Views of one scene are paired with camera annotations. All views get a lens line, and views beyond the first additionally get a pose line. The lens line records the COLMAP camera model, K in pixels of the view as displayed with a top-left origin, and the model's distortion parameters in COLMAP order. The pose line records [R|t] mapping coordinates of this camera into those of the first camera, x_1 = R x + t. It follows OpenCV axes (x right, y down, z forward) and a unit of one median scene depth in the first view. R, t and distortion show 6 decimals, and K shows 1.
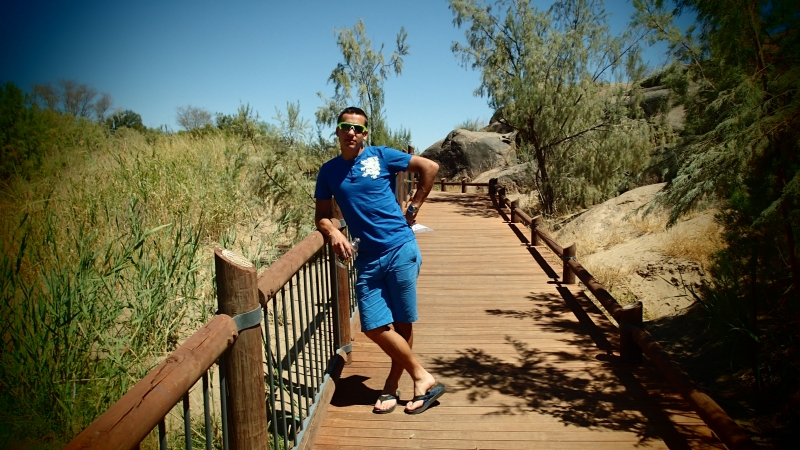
lens RADIAL K [[586.9, 0, 400.0], [0, 586.9, 225.0], [0, 0, 1]] dist [-0.008533, -0.008534]
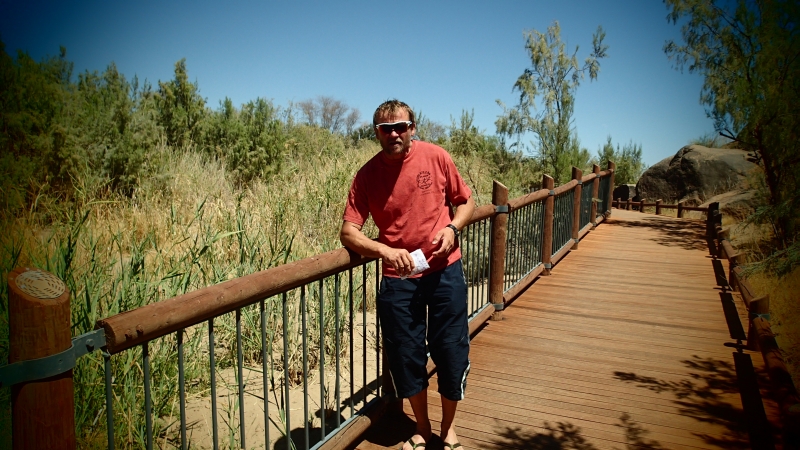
lens RADIAL K [[586.9, 0, 400.0], [0, 586.9, 225.0], [0, 0, 1]] dist [-0.008533, -0.008534]
pose [[0.926289, 0.066089, -0.370973, 0.068849], [-0.075004, 0.997137, -0.009638, -0.007469], [0.369274, 0.036752, 0.928594, 0.078674]]
